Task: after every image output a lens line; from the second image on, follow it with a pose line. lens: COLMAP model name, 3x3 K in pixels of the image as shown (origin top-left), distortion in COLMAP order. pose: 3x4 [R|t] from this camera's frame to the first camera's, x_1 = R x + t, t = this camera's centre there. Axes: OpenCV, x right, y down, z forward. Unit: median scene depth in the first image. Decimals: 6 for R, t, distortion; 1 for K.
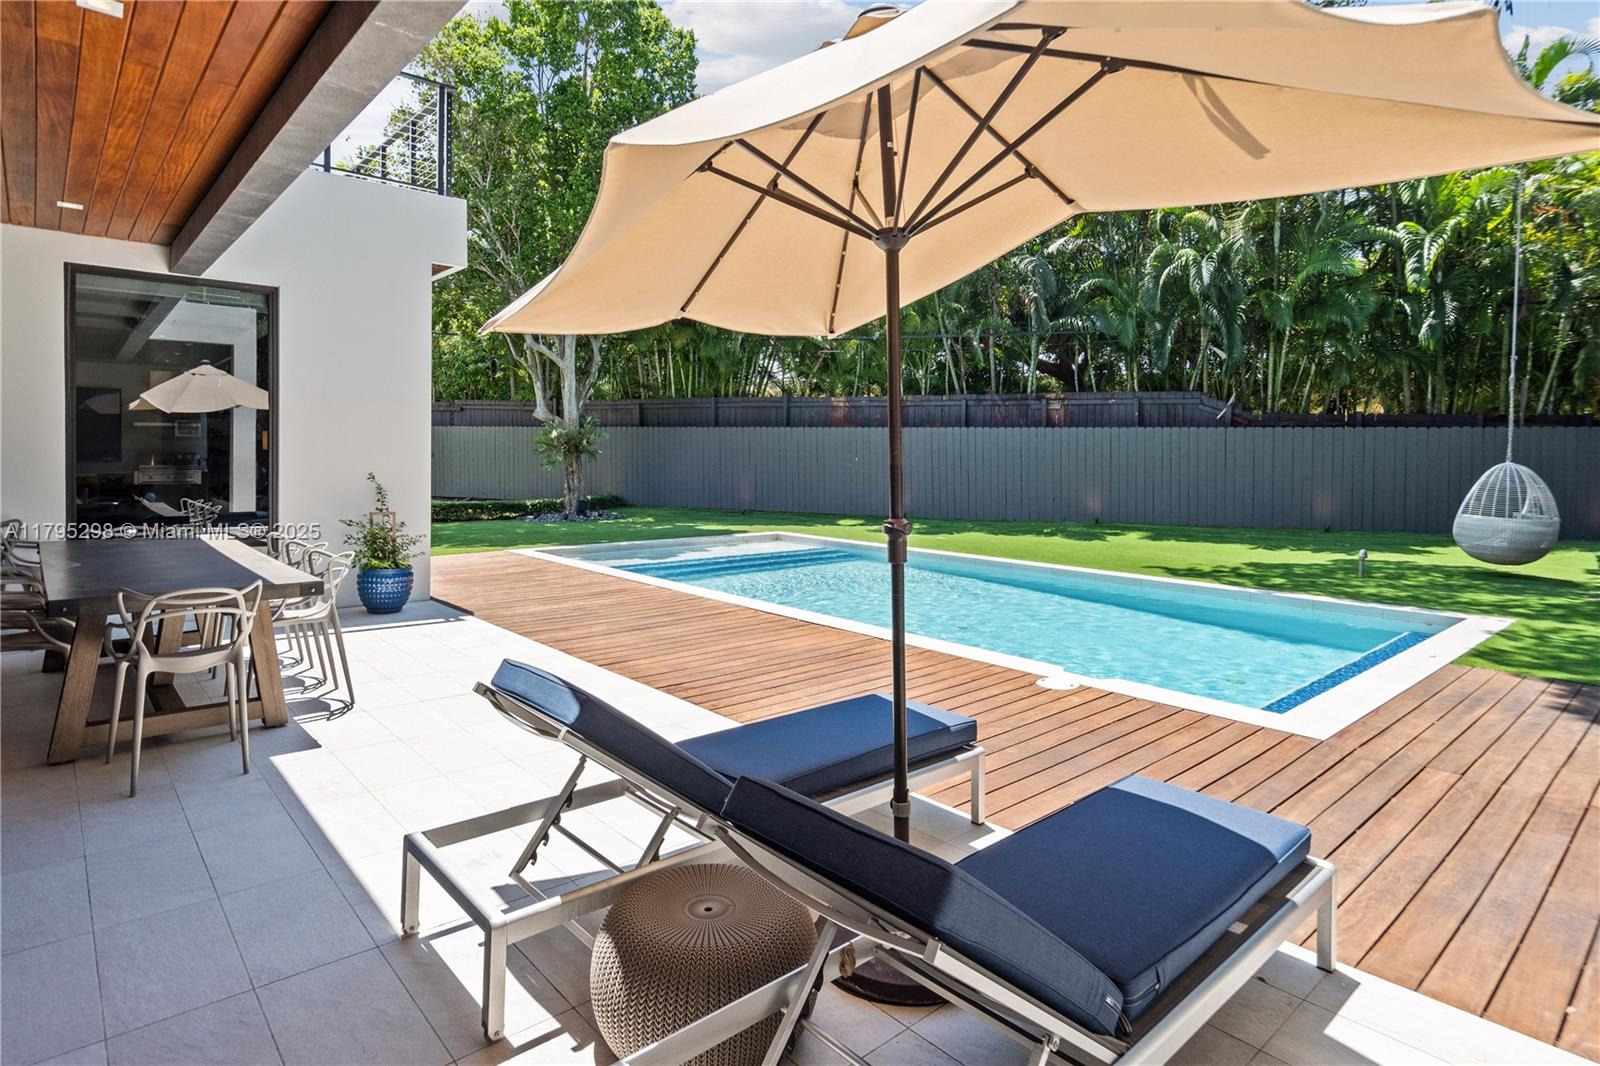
lens RADIAL K [[850.8, 0, 795.1], [0, 850.8, 467.5], [0, 0, 1]] dist [0.026245, 0.000077]
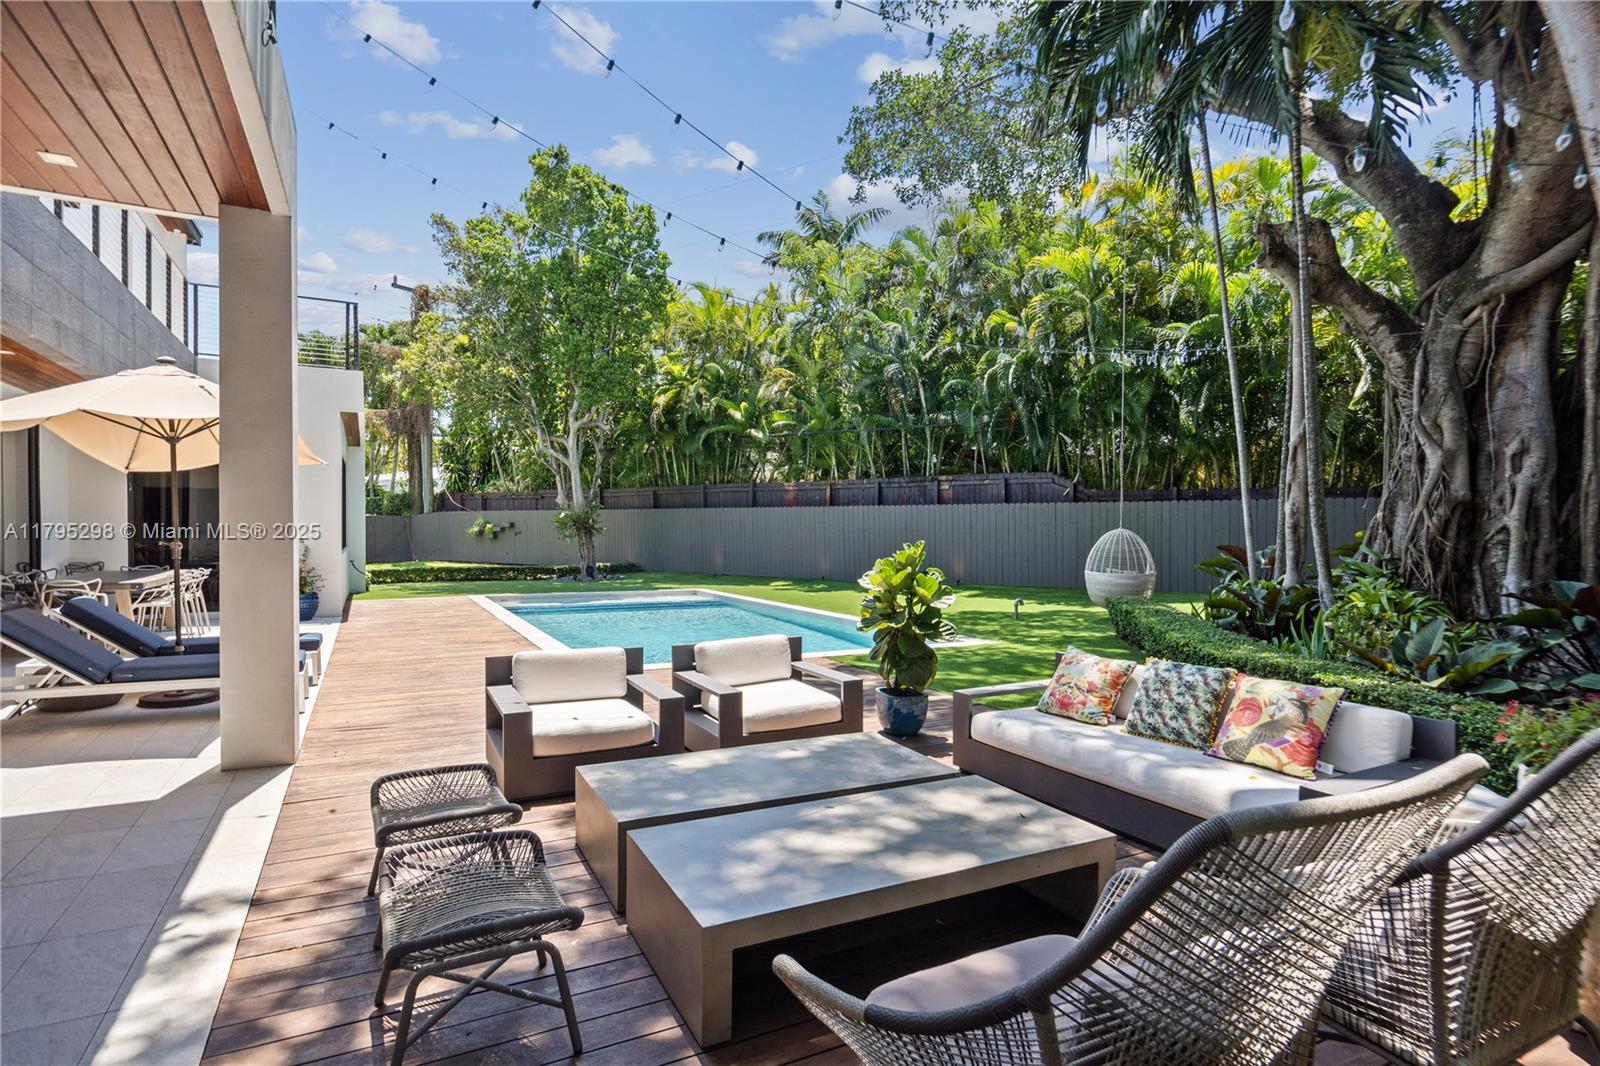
lens RADIAL K [[819.1, 0, 800.0], [0, 819.1, 533.0], [0, 0, 1]] dist [0.001308, 0.000197]
pose [[0.971312, -0.007016, -0.237704, 0.393038], [0.003035, 0.999849, -0.017110, 0.011774], [0.237788, 0.015897, 0.971187, -0.156823]]
